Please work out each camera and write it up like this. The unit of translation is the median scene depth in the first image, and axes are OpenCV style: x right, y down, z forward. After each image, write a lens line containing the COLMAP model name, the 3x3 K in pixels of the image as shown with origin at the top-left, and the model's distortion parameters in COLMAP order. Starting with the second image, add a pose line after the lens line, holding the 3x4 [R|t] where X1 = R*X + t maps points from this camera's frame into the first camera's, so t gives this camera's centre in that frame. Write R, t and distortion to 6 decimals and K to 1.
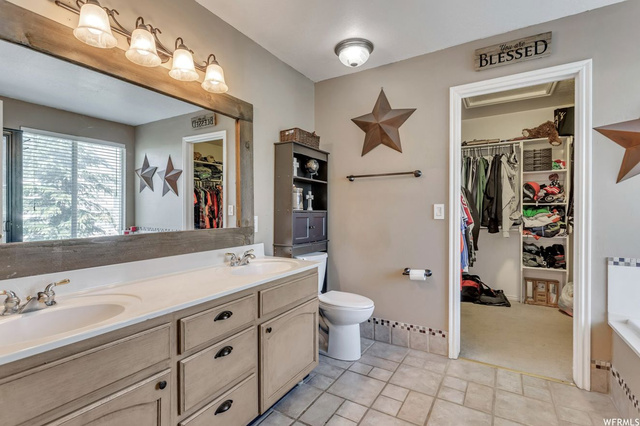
lens RADIAL K [[305.2, 0, 320.5], [0, 305.2, 212.7], [0, 0, 1]] dist [0.000983, 0.000031]
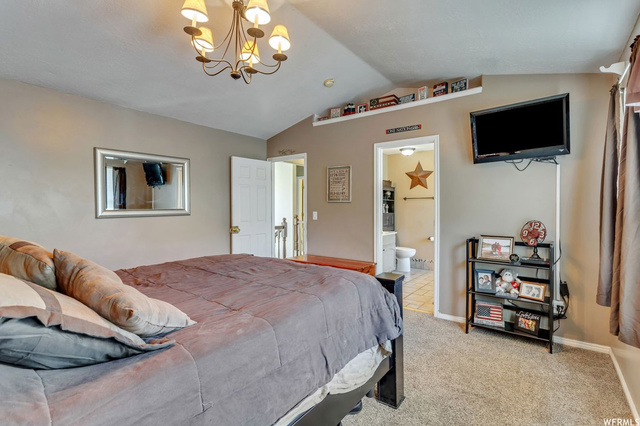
lens RADIAL K [[305.2, 0, 318.4], [0, 305.2, 211.9], [0, 0, 1]] dist [0.000983, 0.000031]
pose [[0.992346, -0.003497, -0.123437, -0.271117], [0.004520, 0.999958, 0.008014, -0.036215], [0.123403, -0.008511, 0.992320, -1.395969]]
